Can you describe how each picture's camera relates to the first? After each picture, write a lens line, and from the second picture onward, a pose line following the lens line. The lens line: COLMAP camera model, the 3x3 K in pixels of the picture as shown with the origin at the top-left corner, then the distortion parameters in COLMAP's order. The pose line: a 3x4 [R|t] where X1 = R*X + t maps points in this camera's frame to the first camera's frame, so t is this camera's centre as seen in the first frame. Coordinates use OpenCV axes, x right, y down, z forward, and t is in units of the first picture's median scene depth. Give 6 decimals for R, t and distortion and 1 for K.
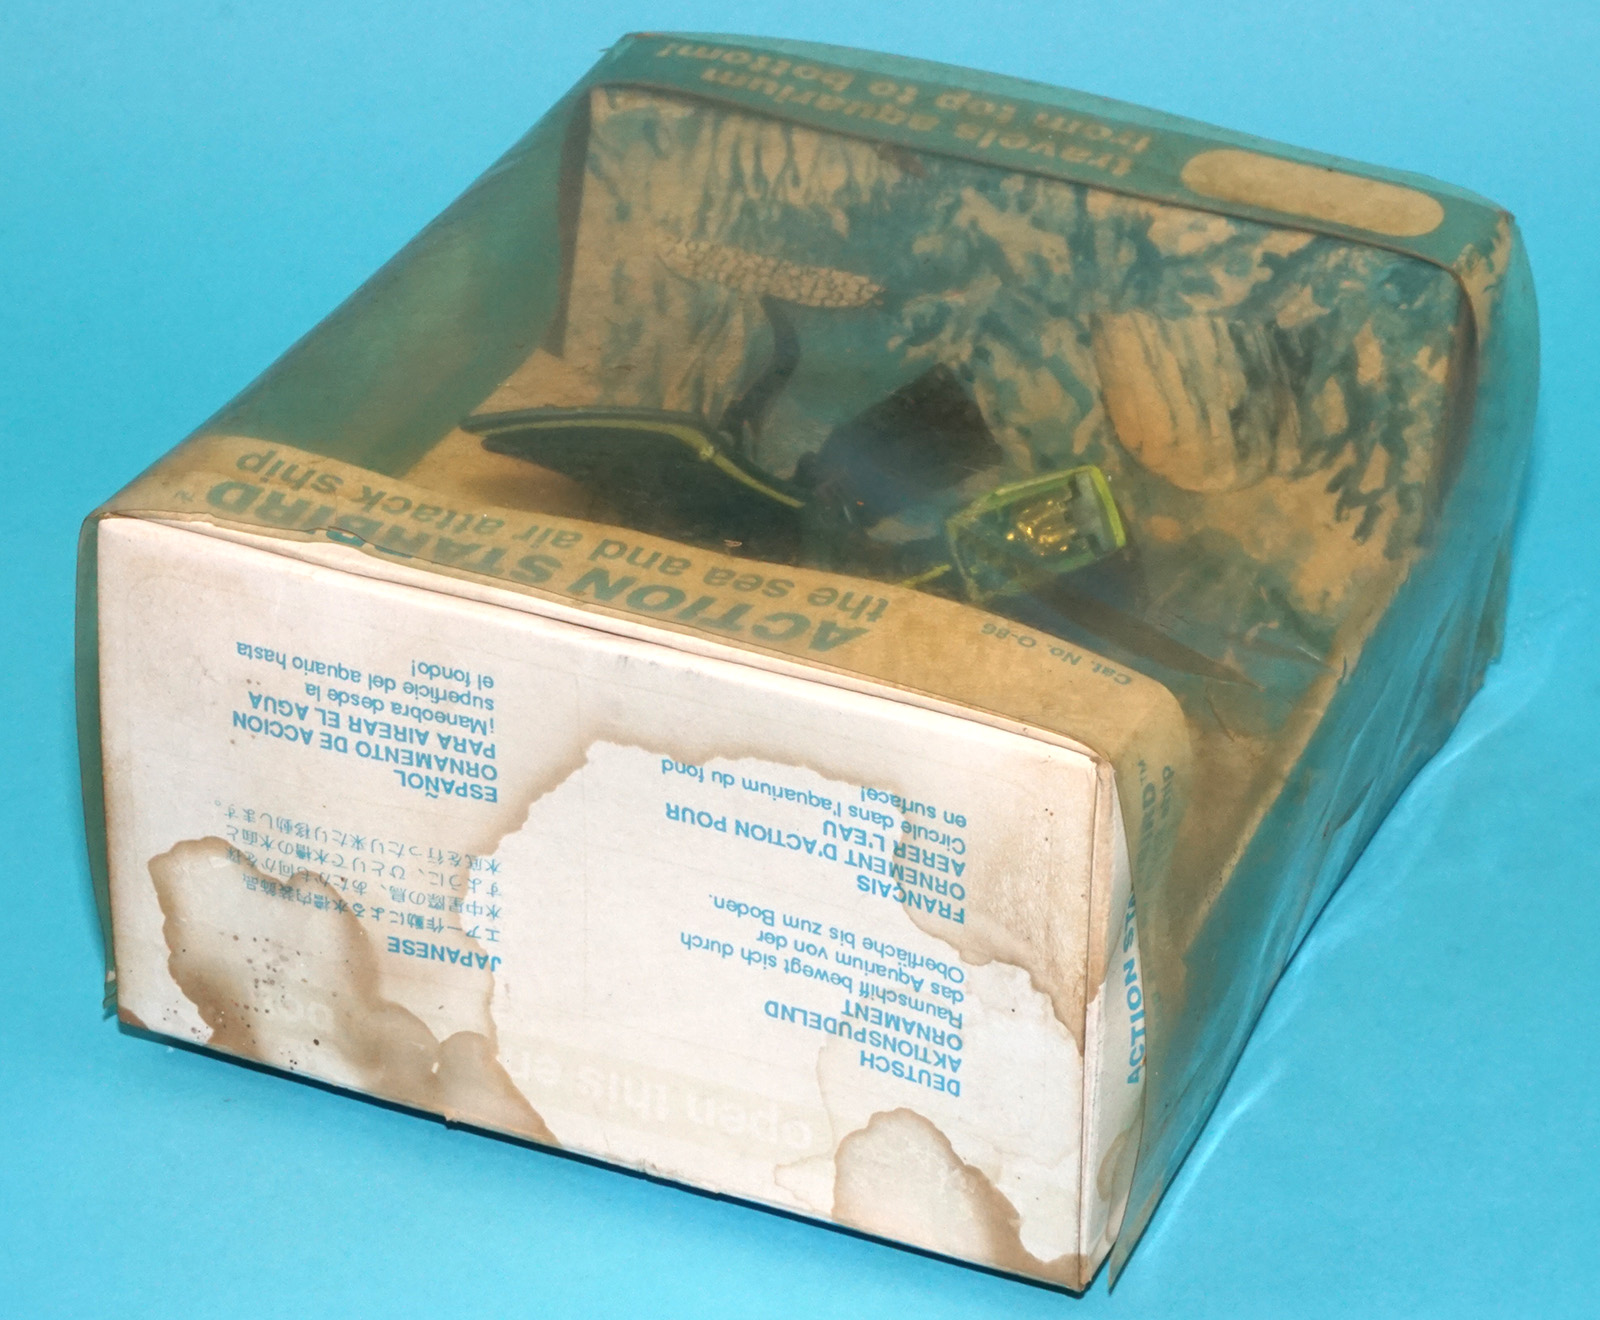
lens RADIAL K [[5144.1, 0, 808.7], [0, 5144.1, 662.7], [0, 0, 1]] dist [0.110087, 0.000000]
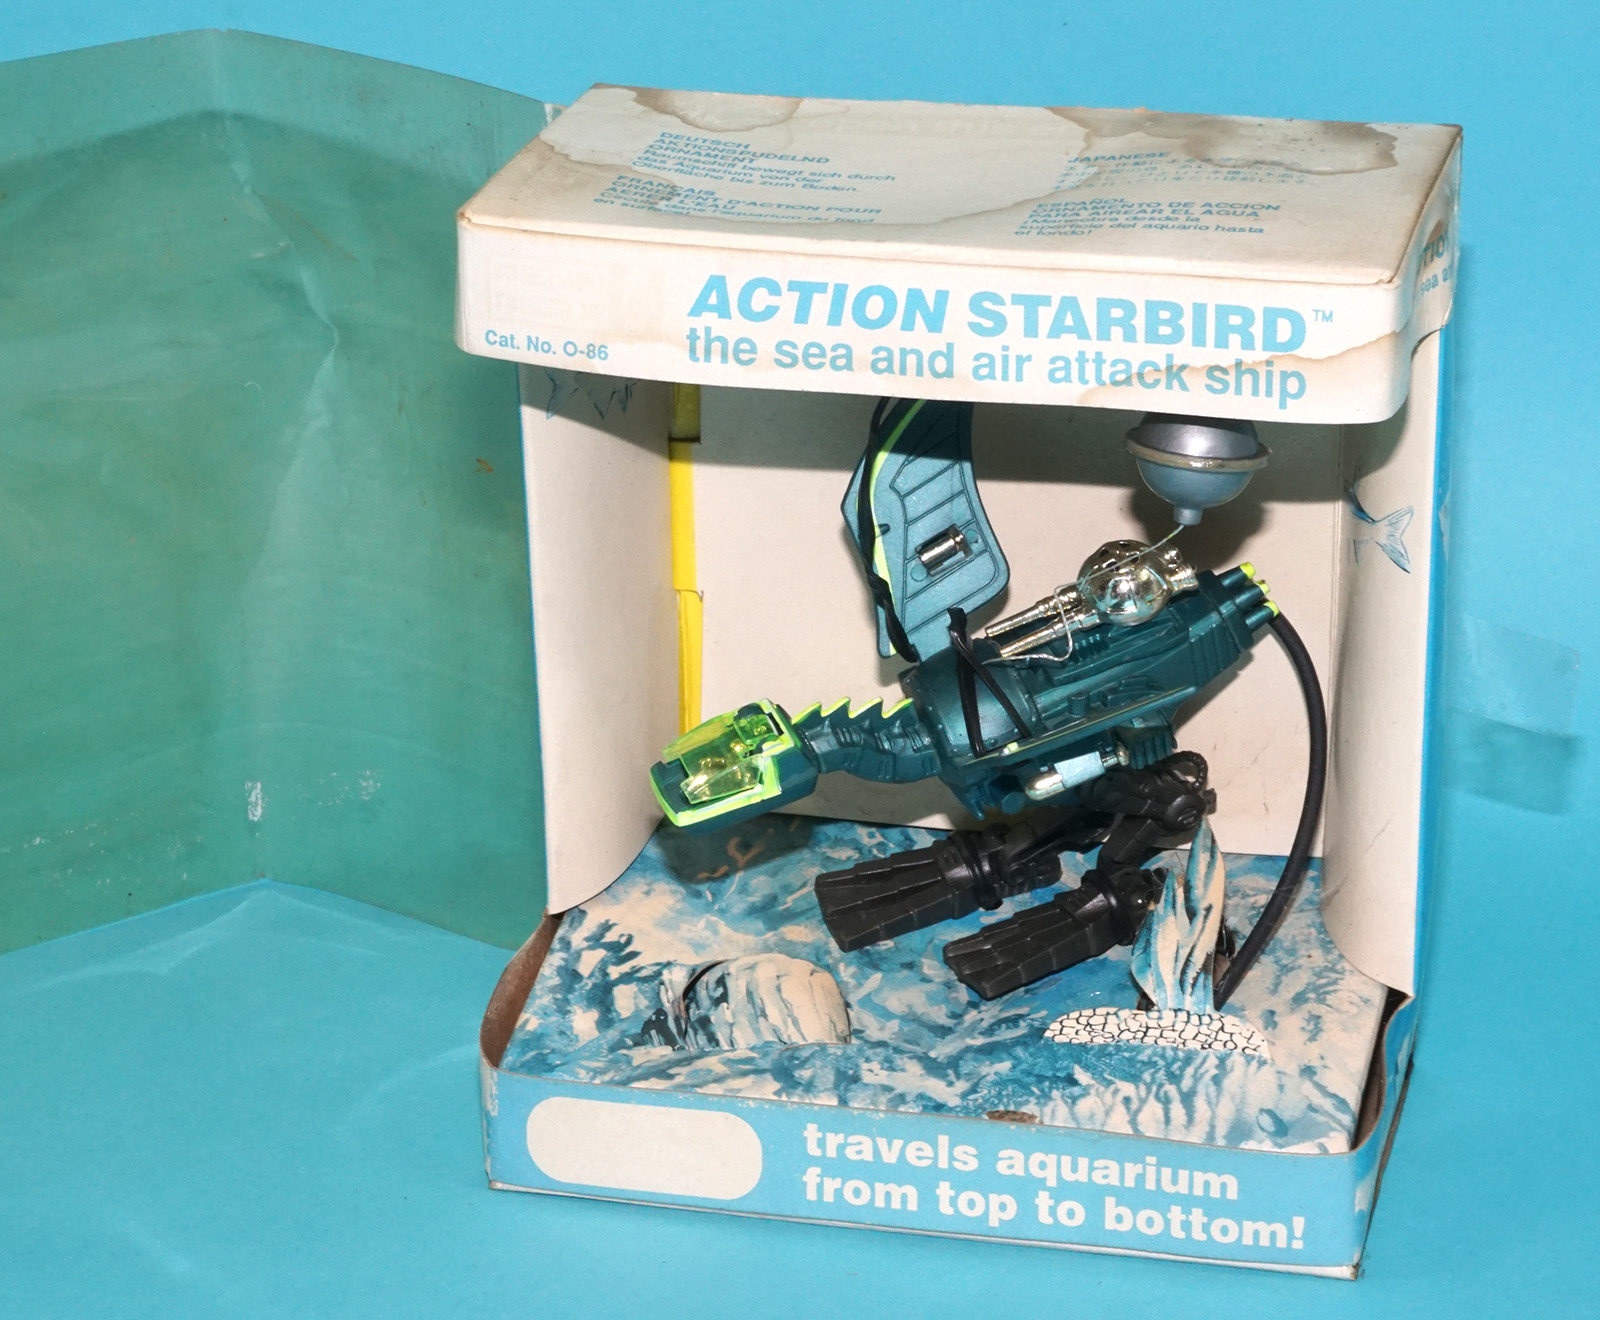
lens RADIAL K [[5144.1, 0, 800.5], [0, 5144.1, 643.7], [0, 0, 1]] dist [0.110087, 0.000000]
pose [[-0.883024, 0.322404, 0.341064, -0.339094], [-0.012956, -0.743175, 0.668972, -0.742087], [0.469150, 0.586299, 0.660418, 0.230031]]
